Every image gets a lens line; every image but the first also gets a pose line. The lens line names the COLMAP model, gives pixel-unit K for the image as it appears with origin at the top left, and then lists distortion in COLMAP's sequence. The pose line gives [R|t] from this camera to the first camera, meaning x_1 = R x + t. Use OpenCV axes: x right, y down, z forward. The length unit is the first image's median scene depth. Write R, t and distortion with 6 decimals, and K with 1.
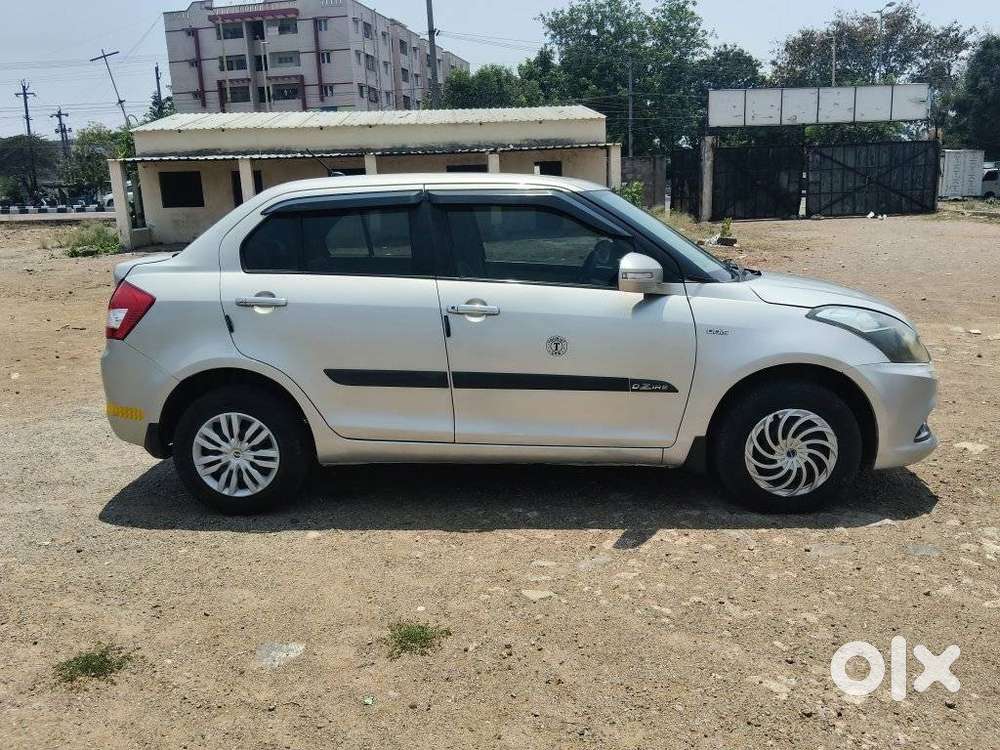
lens RADIAL K [[802.6, 0, 505.5], [0, 802.6, 372.1], [0, 0, 1]] dist [0.095299, -0.165100]
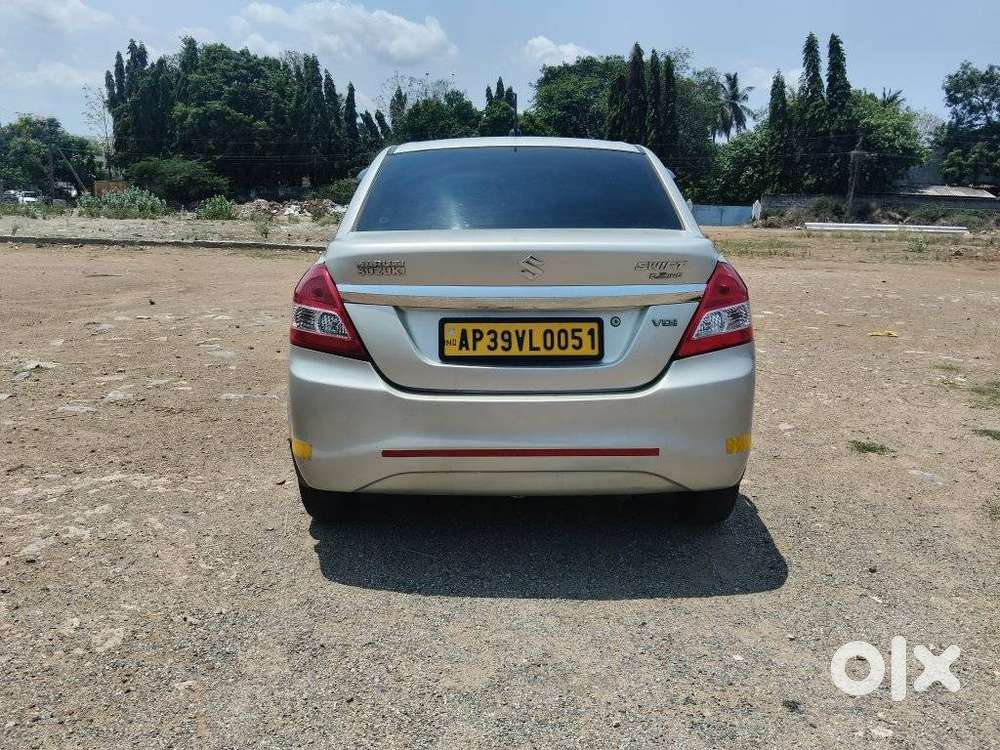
lens RADIAL K [[802.6, 0, 505.5], [0, 802.6, 372.1], [0, 0, 1]] dist [0.095299, -0.165100]
pose [[-0.059351, -0.178351, 0.982175, -1.127180], [0.197845, 0.962290, 0.186695, -0.183290], [-0.978435, 0.205399, -0.021827, 1.177571]]
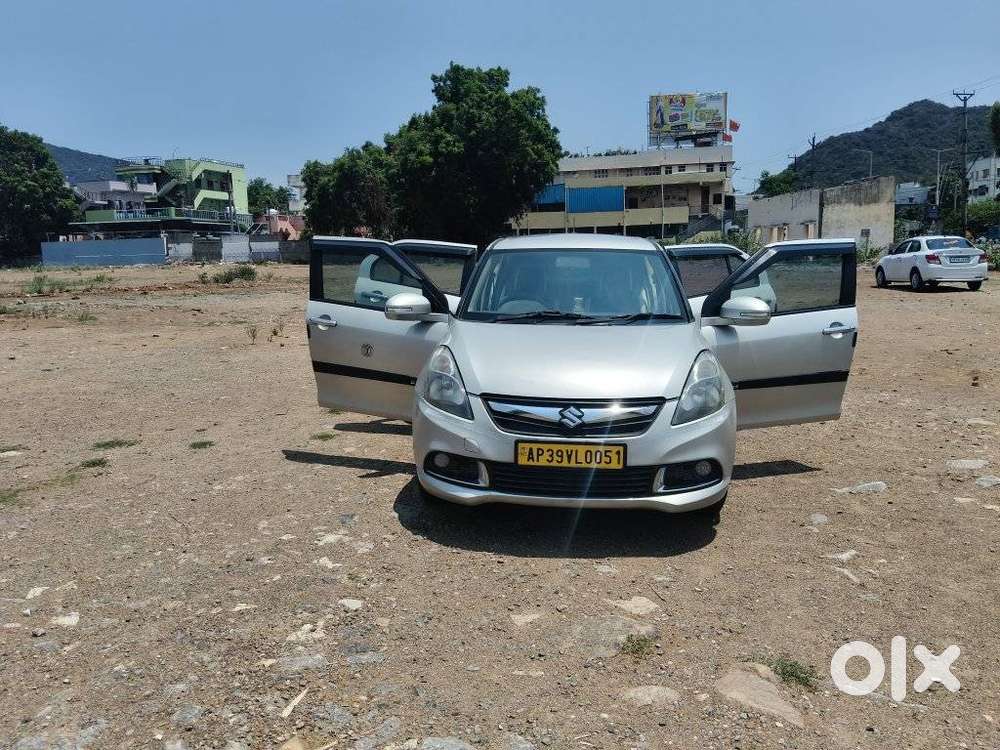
lens RADIAL K [[802.6, 0, 505.5], [0, 802.6, 372.1], [0, 0, 1]] dist [0.095299, -0.165100]
pose [[-0.014771, 0.174403, -0.984564, 1.481671], [-0.199611, 0.964336, 0.173815, -0.254037], [0.979764, 0.199097, 0.020569, 0.977030]]
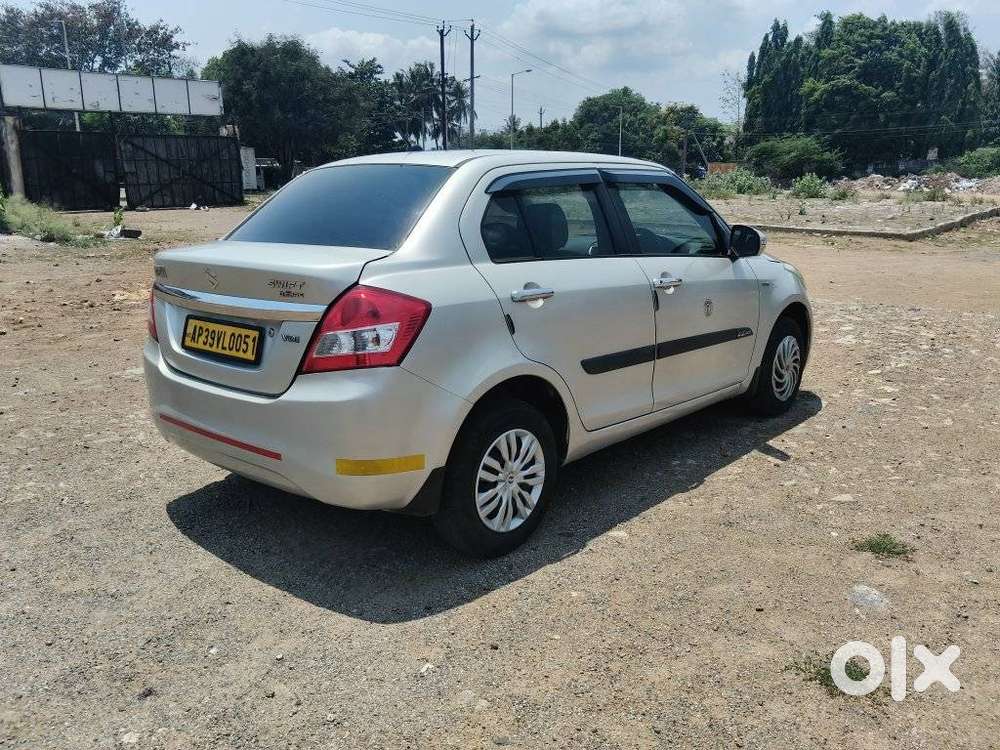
lens RADIAL K [[802.6, 0, 505.5], [0, 802.6, 372.1], [0, 0, 1]] dist [0.095299, -0.165100]
pose [[0.622049, -0.161557, 0.766130, -0.907488], [0.155506, 0.984480, 0.081341, -0.073149], [-0.767381, 0.068540, 0.637518, 0.442521]]
